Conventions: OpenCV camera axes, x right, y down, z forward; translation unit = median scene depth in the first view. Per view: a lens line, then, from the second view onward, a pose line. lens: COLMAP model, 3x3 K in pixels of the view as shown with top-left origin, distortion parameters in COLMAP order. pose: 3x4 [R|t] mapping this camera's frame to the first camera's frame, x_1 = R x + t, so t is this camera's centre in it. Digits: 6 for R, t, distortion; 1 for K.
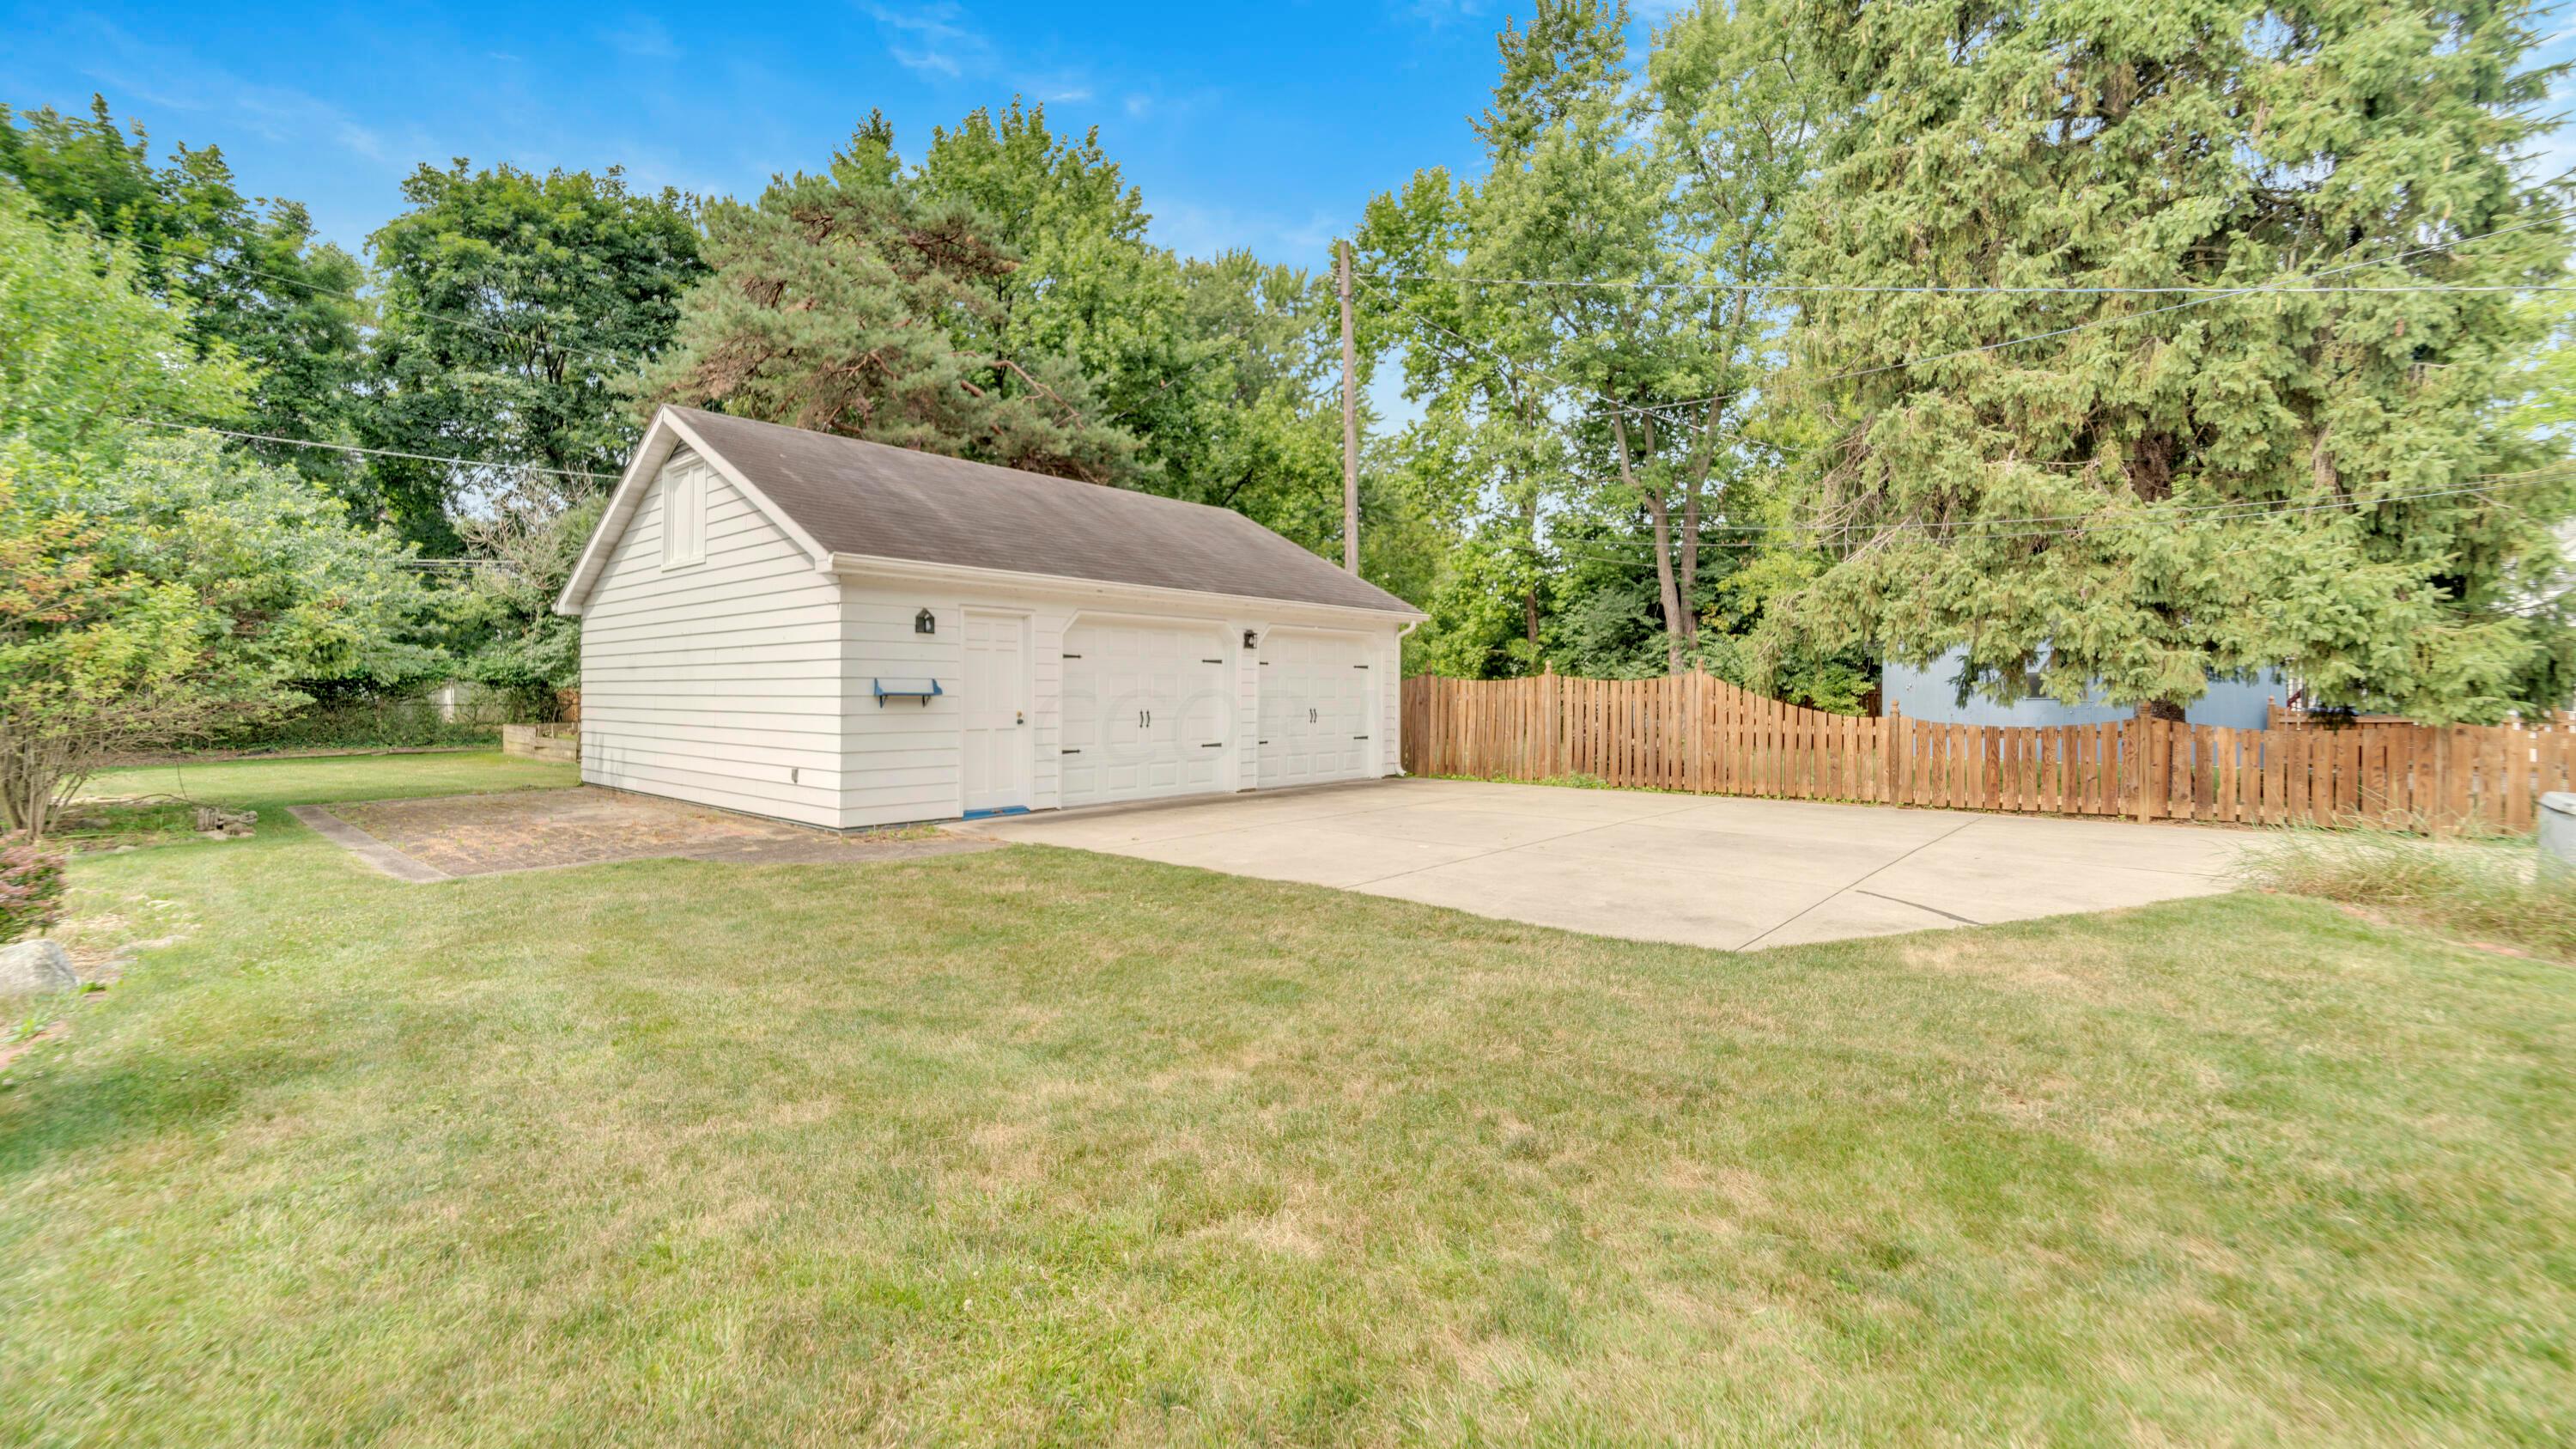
lens RADIAL K [[1053.2, 0, 1284.4], [0, 1053.2, 701.0], [0, 0, 1]] dist [-0.010759, -0.000056]
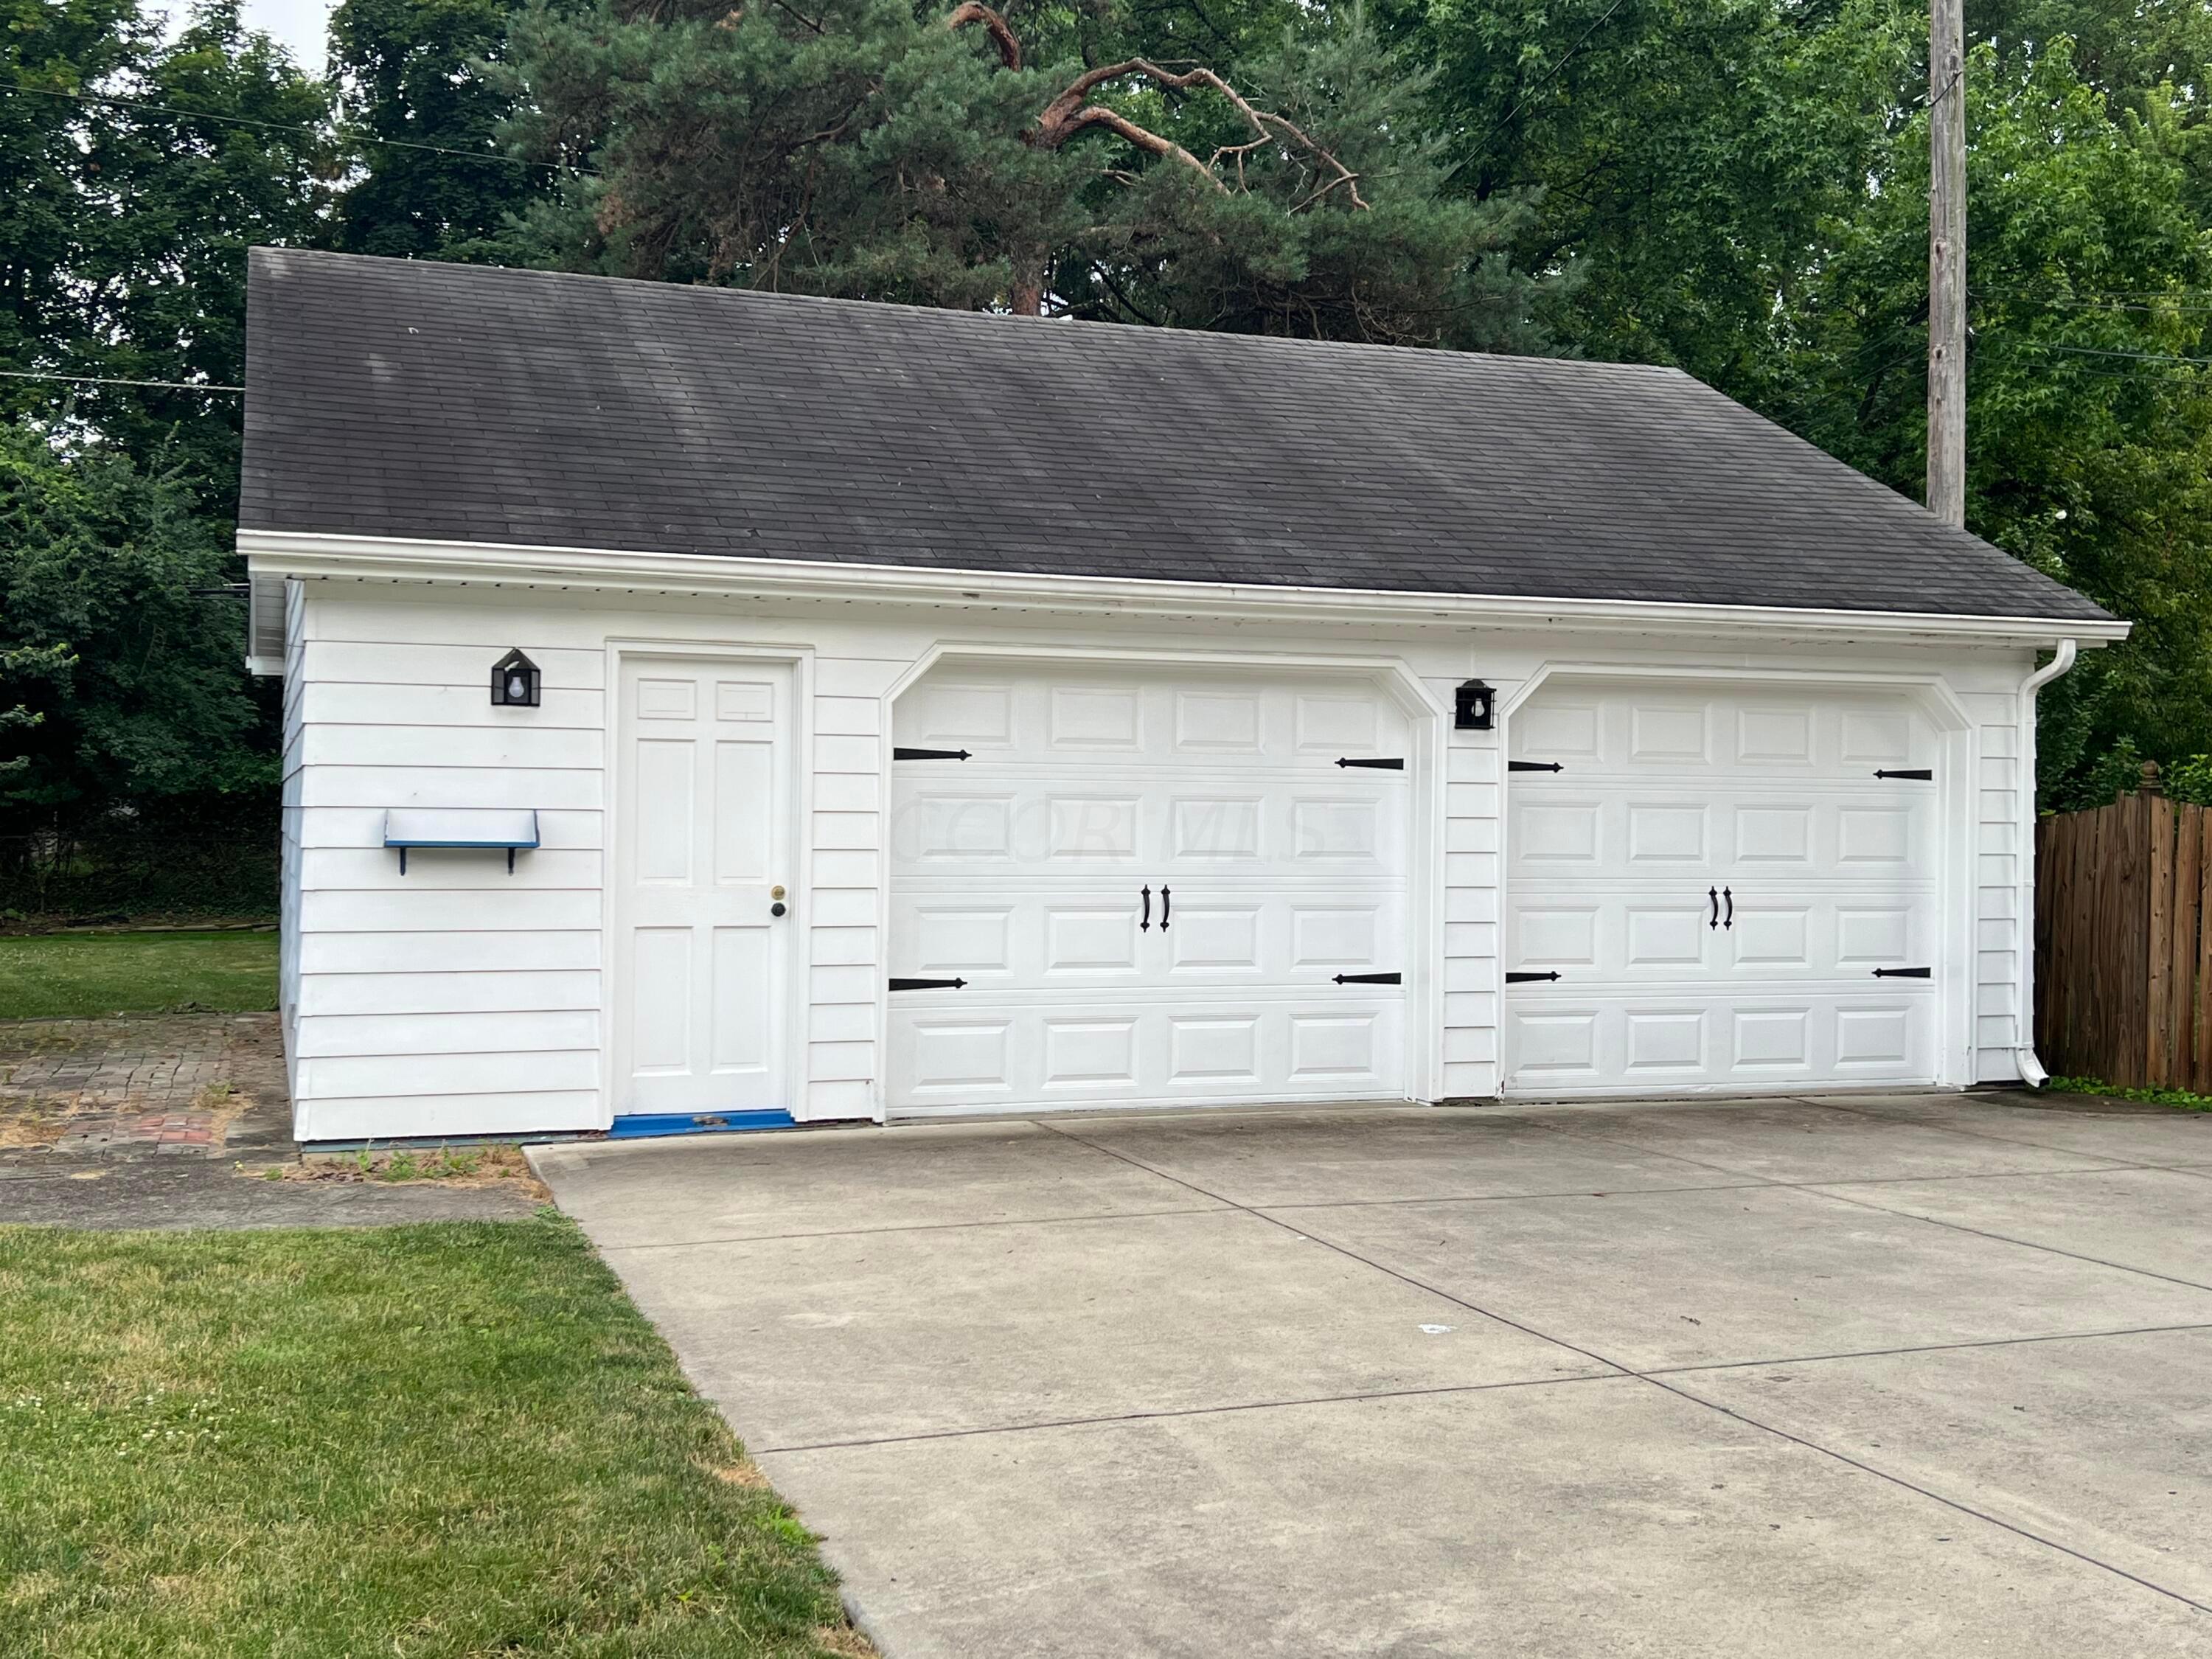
lens RADIAL K [[2348.0, 0, 1105.2], [0, 2348.0, 835.1], [0, 0, 1]] dist [0.072781, 0.000000]
pose [[0.876385, 0.006218, -0.481571, 0.258213], [-0.009982, 0.999936, -0.005256, -0.005673], [0.481507, 0.009413, 0.876391, 0.191367]]
